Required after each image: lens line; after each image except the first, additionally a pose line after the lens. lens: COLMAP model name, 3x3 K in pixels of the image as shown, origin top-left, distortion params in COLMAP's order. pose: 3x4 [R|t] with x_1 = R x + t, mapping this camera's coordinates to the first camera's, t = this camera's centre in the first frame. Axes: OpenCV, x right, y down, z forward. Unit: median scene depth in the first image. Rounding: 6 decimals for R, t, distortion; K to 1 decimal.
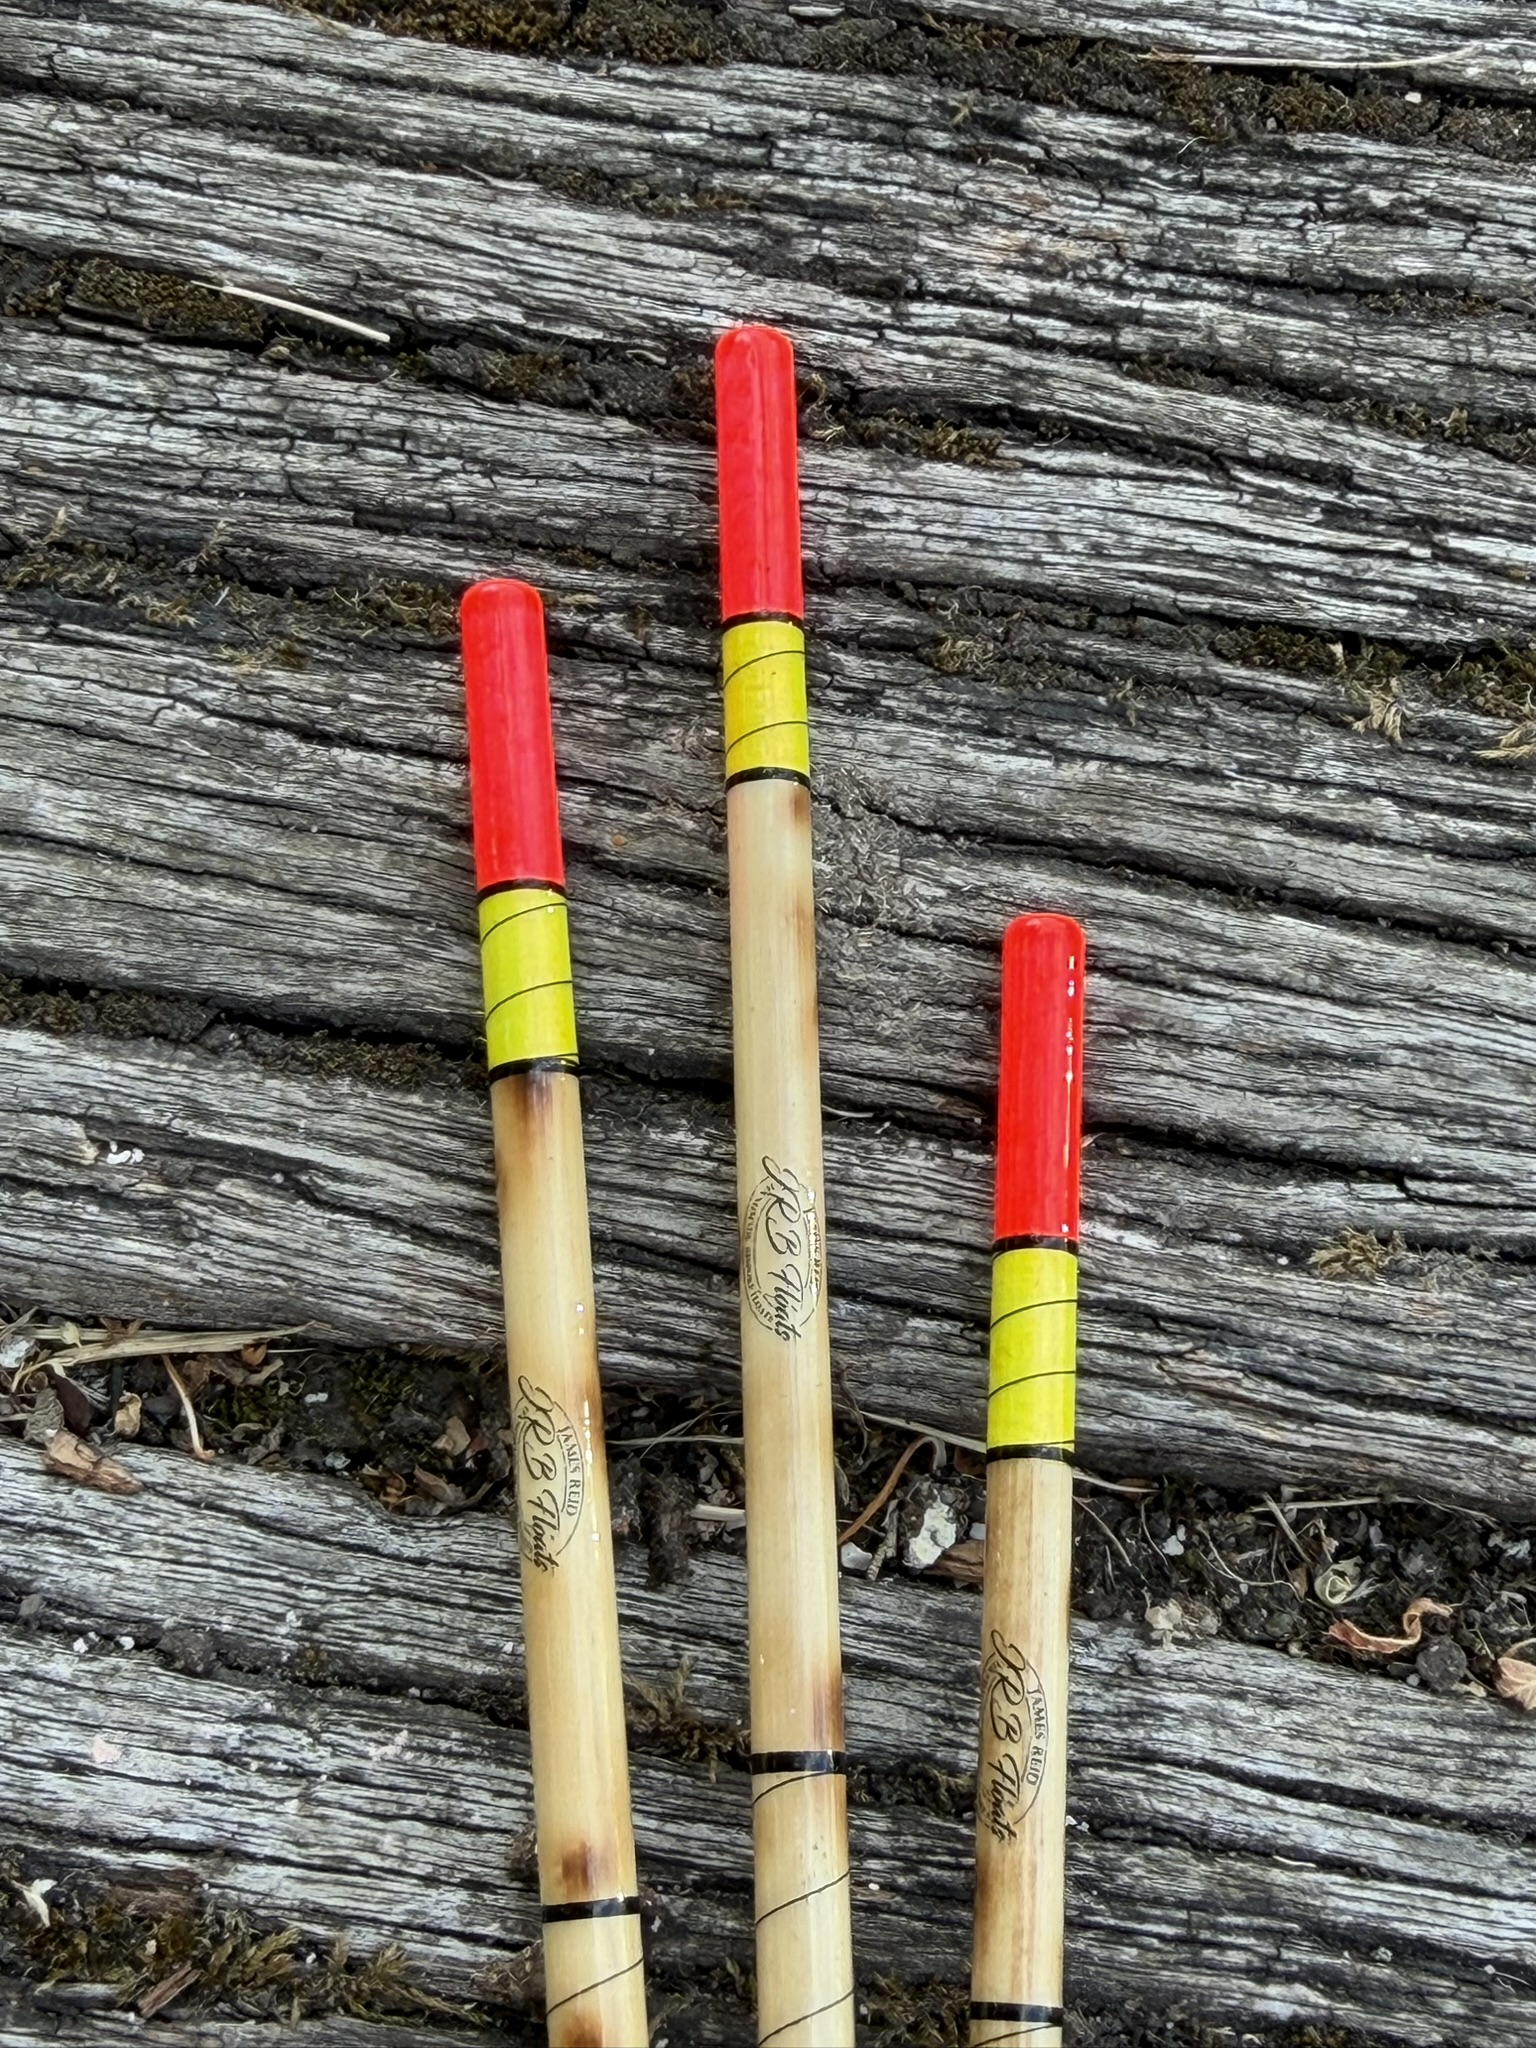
lens RADIAL K [[2941.2, 0, 763.9], [0, 2941.2, 836.4], [0, 0, 1]] dist [-0.006197, 0.025732]
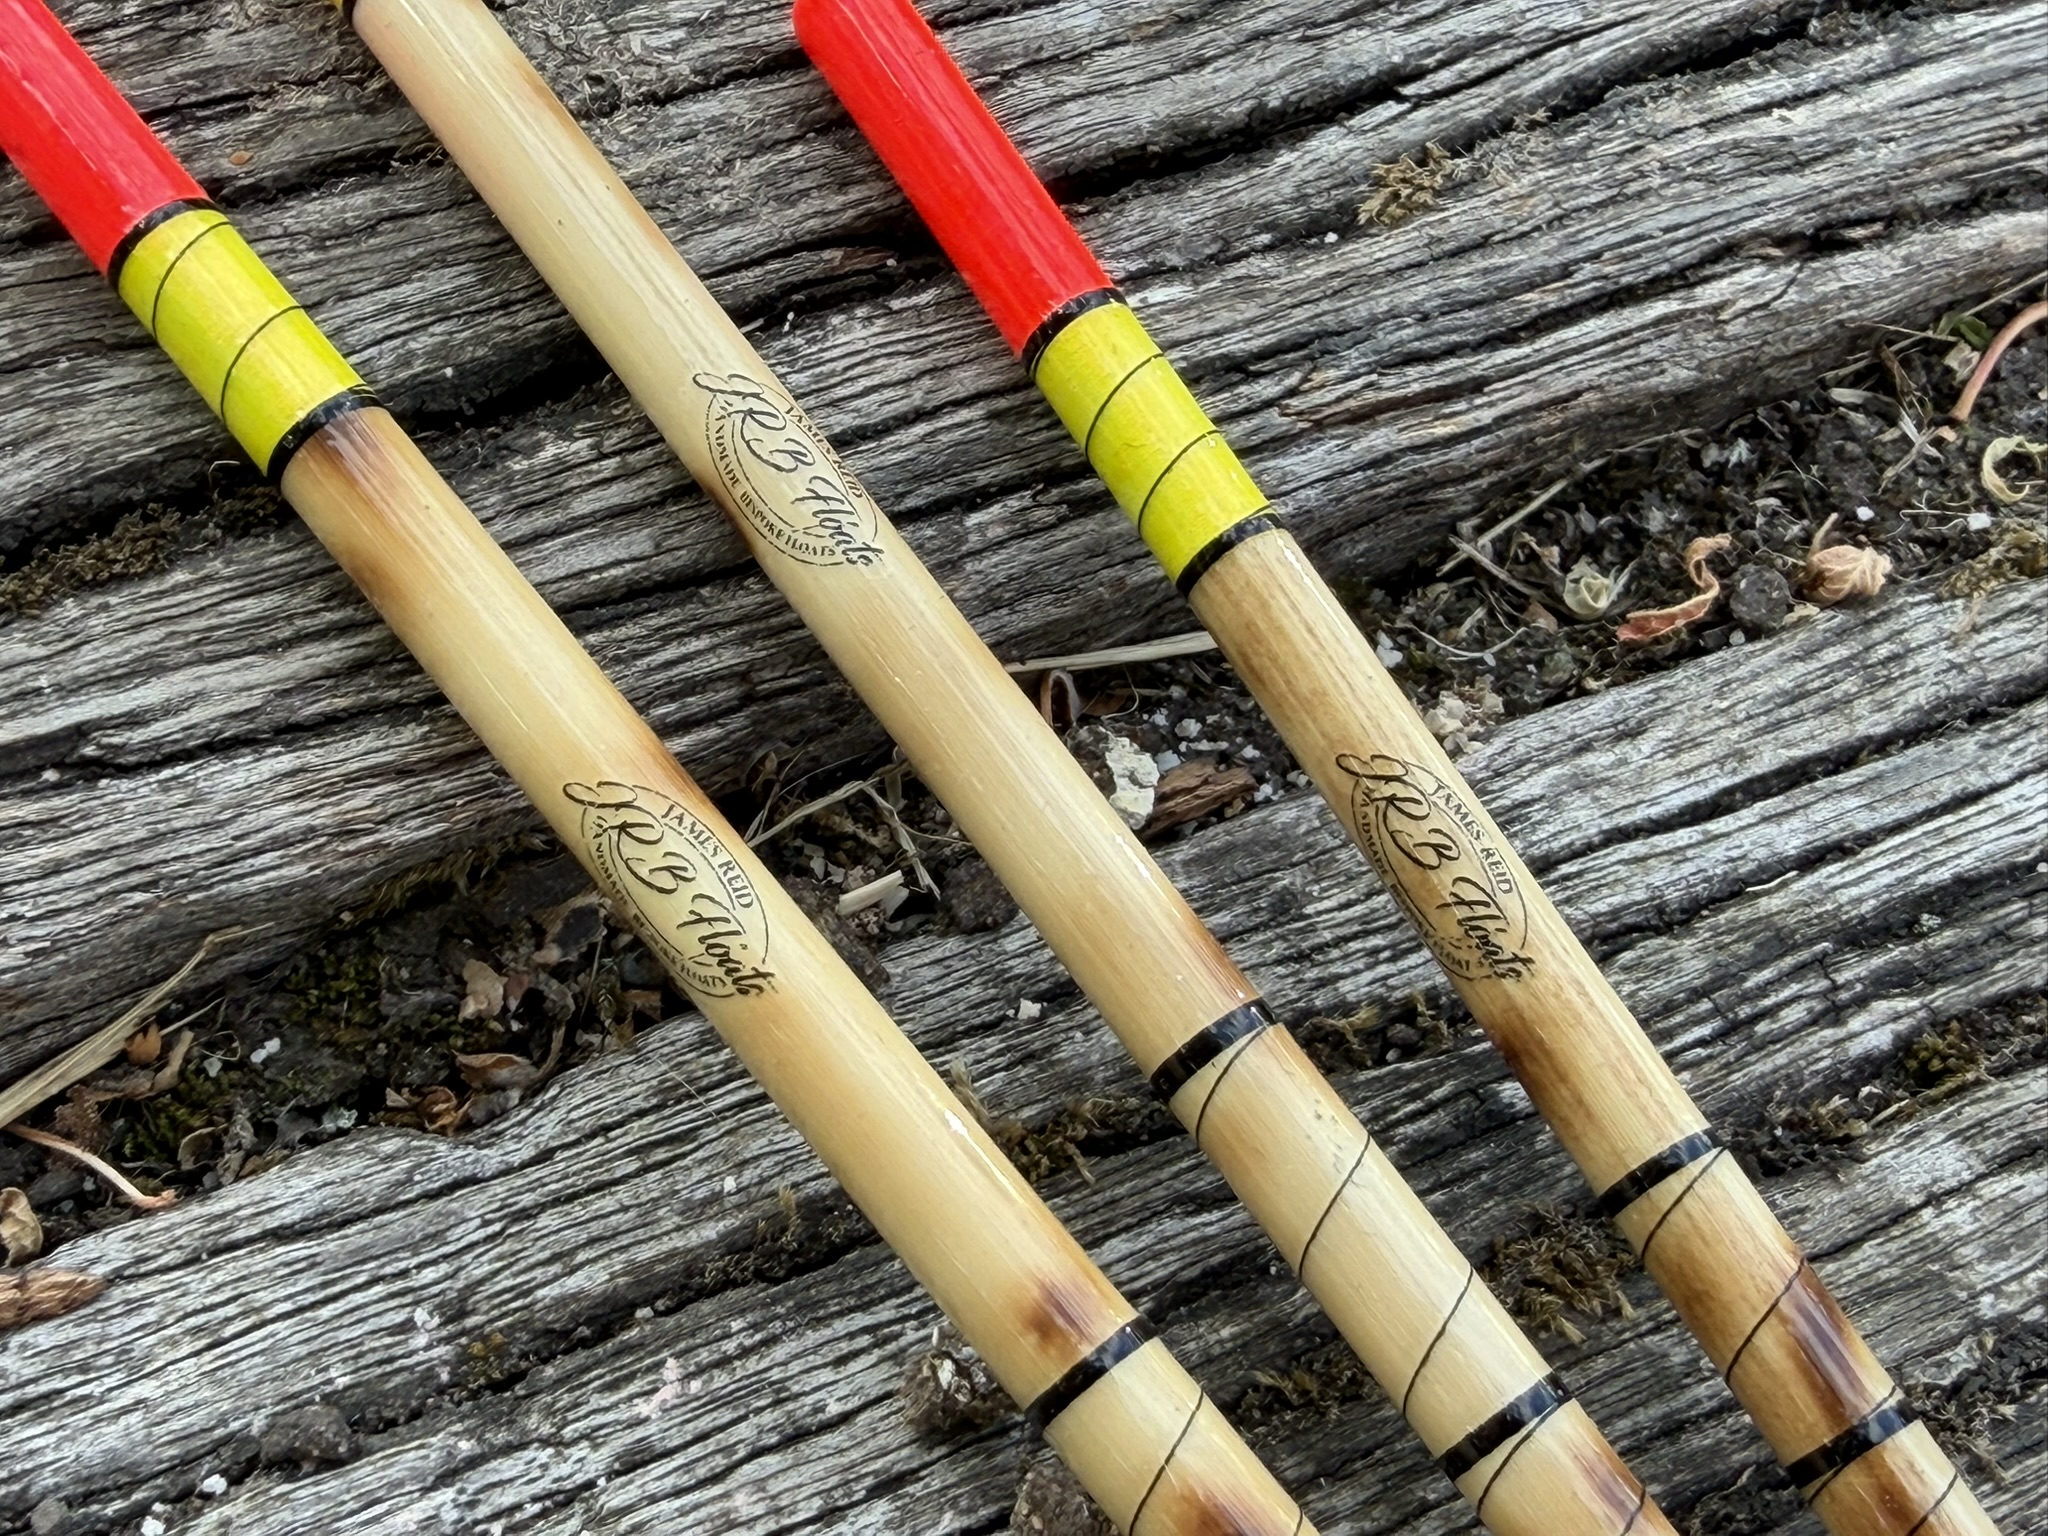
lens RADIAL K [[2941.2, 0, 829.5], [0, 2941.2, 794.6], [0, 0, 1]] dist [-0.006197, 0.025732]
pose [[0.834090, -0.473698, 0.282674, -0.204796], [0.482504, 0.874869, 0.042355, 0.173260], [-0.267366, 0.101063, 0.958281, 0.331437]]
